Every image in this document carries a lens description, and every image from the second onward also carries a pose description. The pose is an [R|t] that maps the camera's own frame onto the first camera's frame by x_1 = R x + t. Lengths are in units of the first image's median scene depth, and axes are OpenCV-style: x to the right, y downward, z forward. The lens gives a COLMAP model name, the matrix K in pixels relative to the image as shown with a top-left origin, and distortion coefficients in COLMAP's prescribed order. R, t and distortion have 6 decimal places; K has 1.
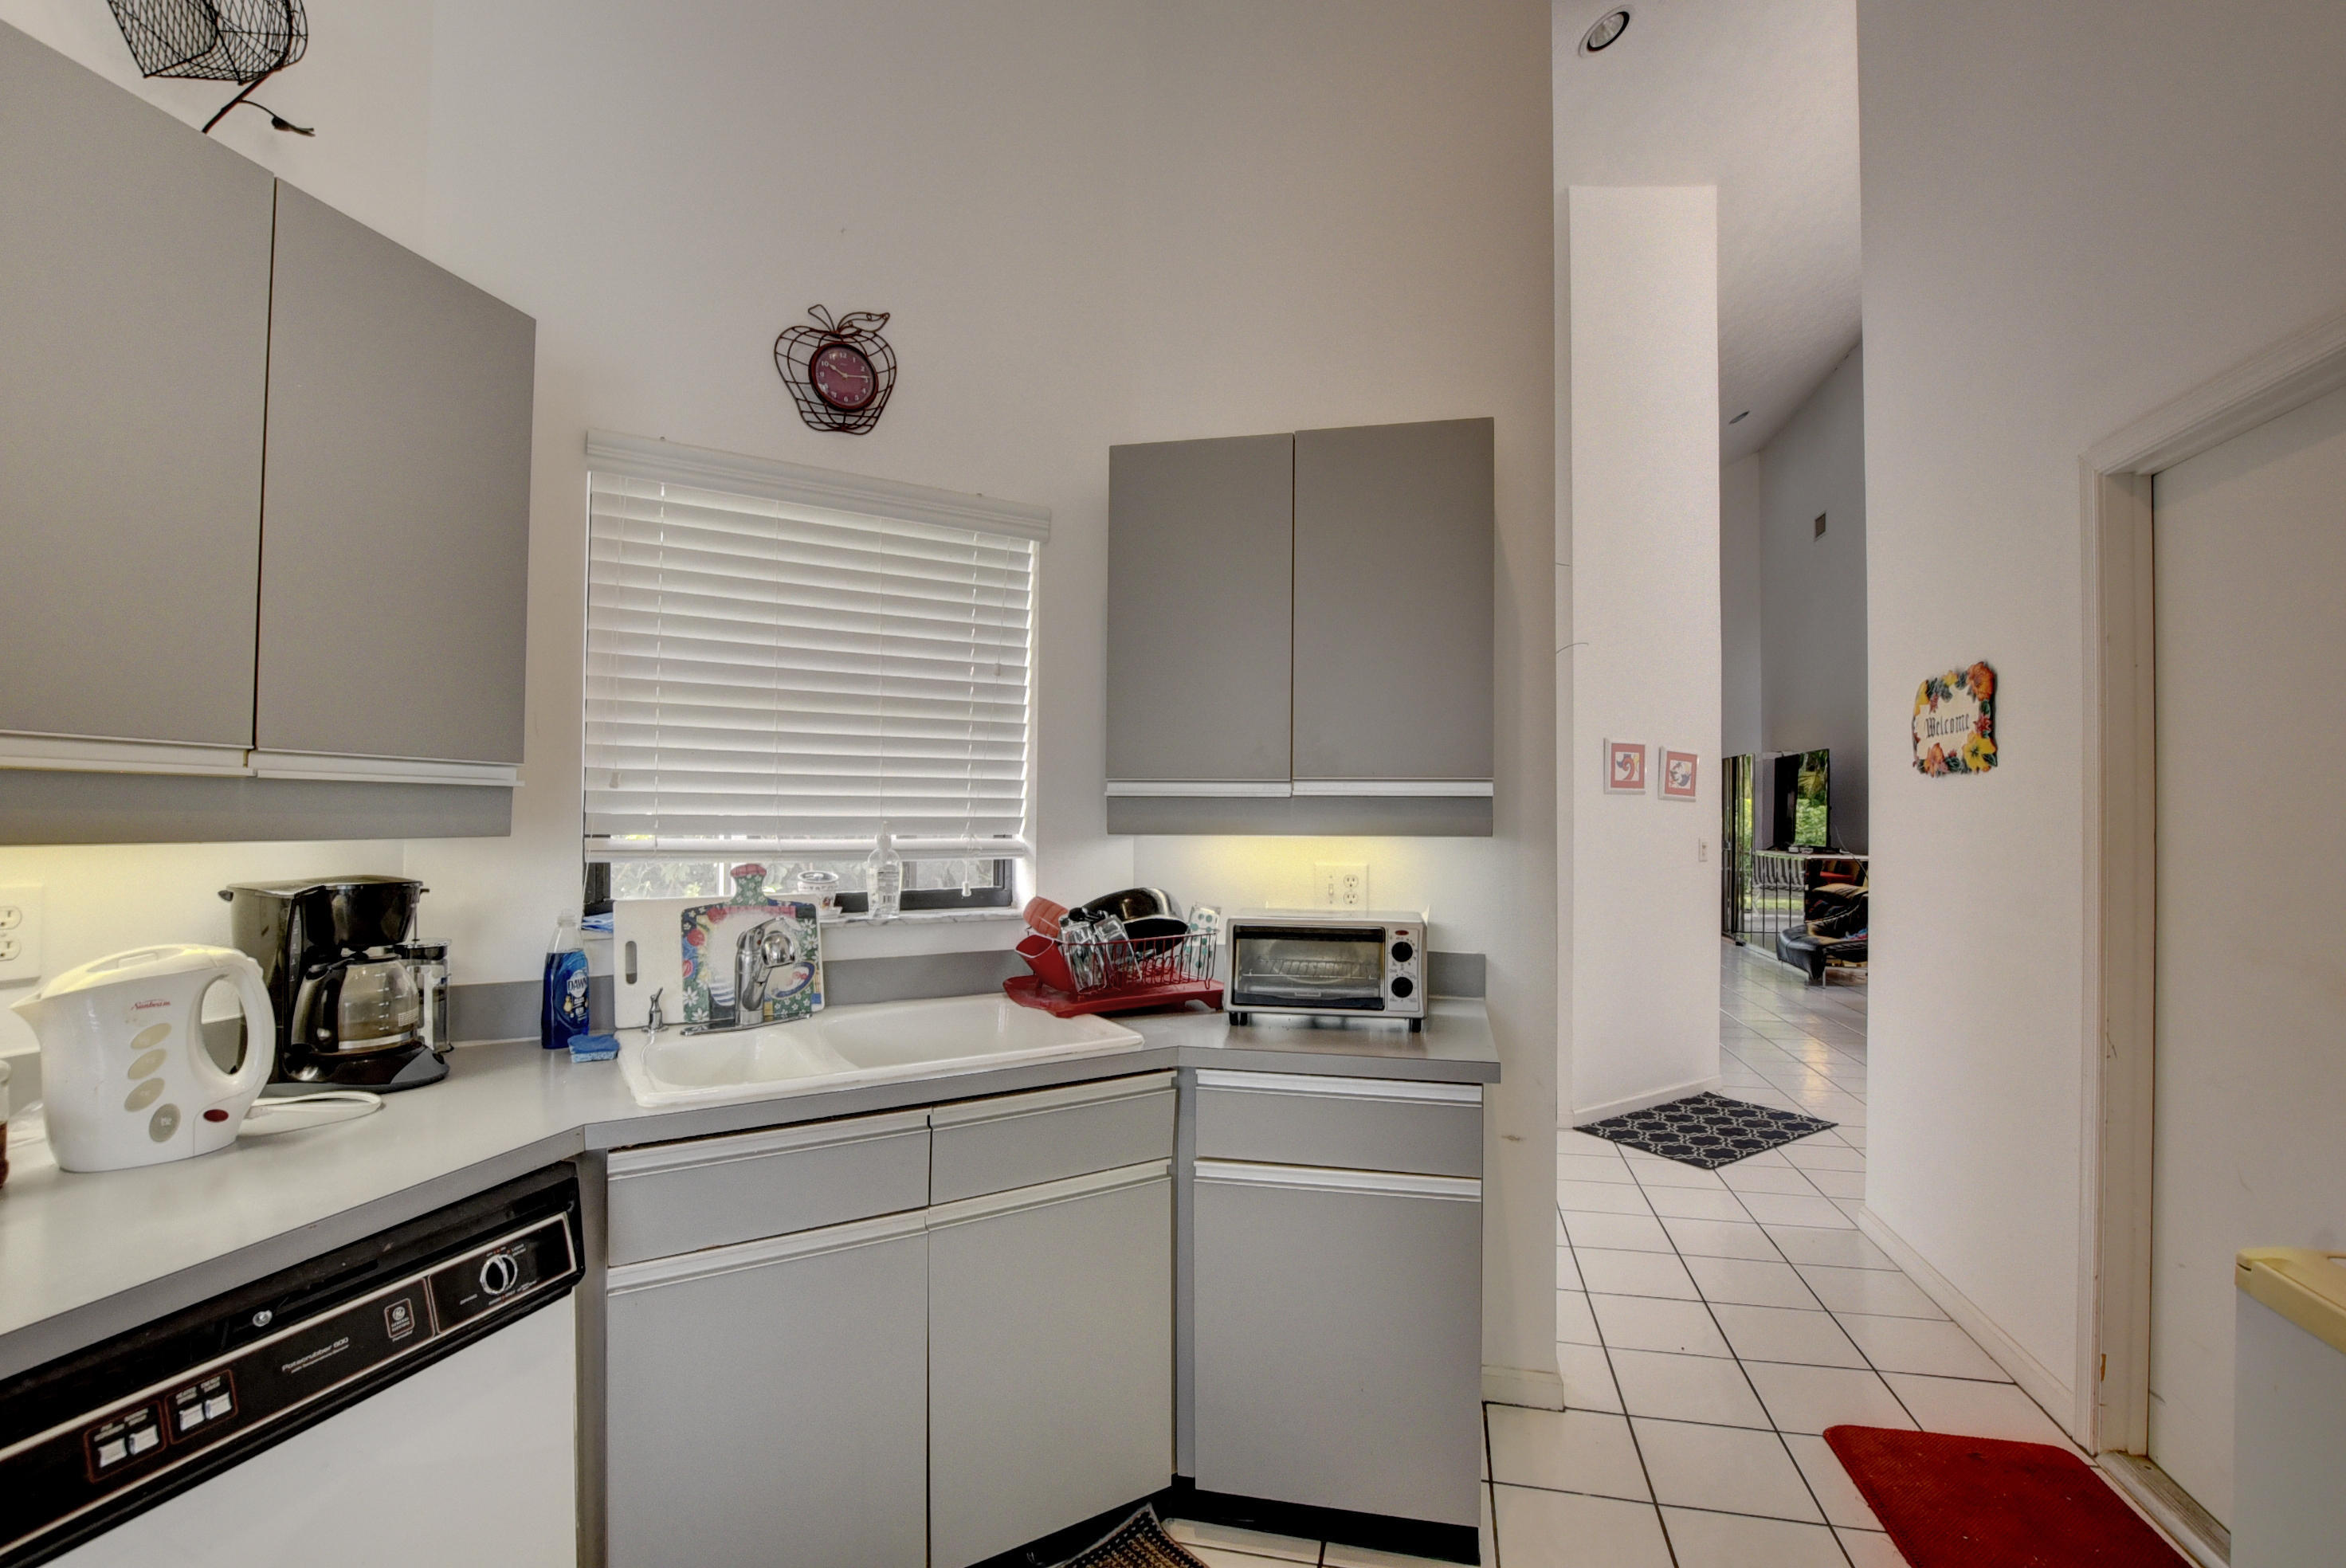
lens RADIAL K [[1037.5, 0, 1185.1], [0, 1037.5, 803.2], [0, 0, 1]] dist [-0.035183, 0.005182]
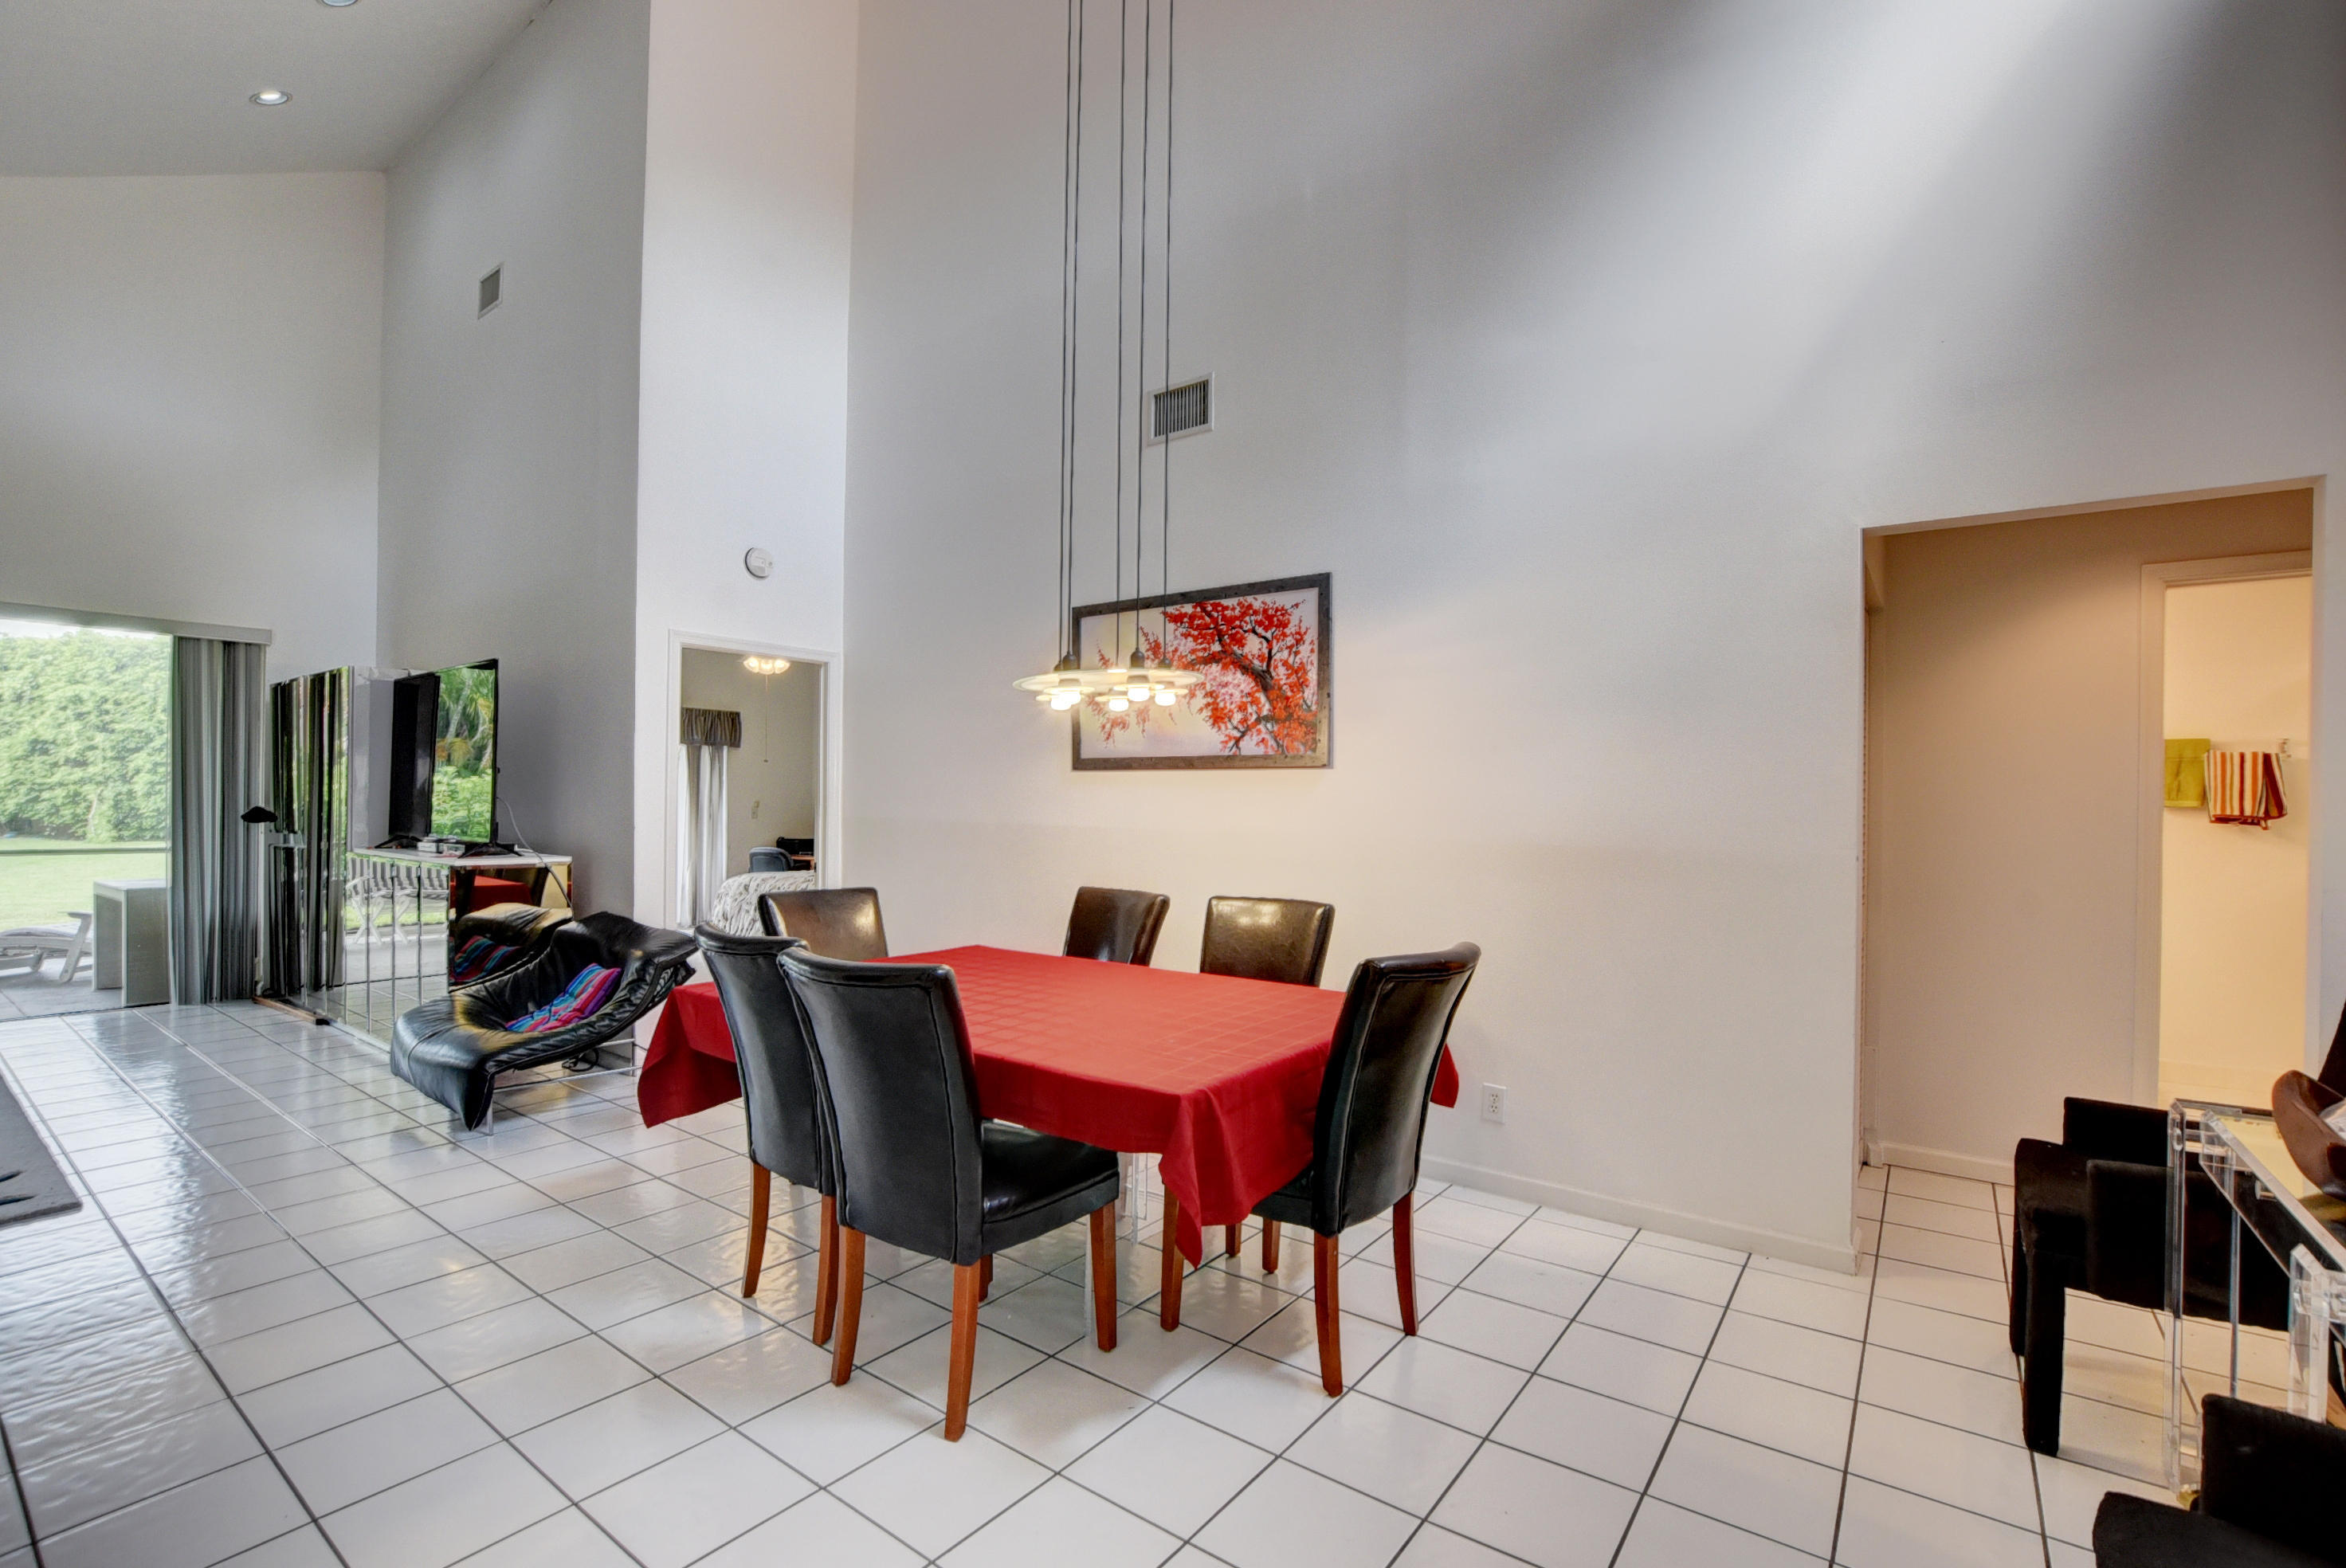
lens RADIAL K [[1037.5, 0, 1185.1], [0, 1037.5, 803.2], [0, 0, 1]] dist [-0.035183, 0.005182]
pose [[0.390798, -0.002910, 0.920472, 0.258566], [-0.017579, 0.999789, 0.010624, 0.008880], [-0.920309, -0.020332, 0.390665, 0.428481]]
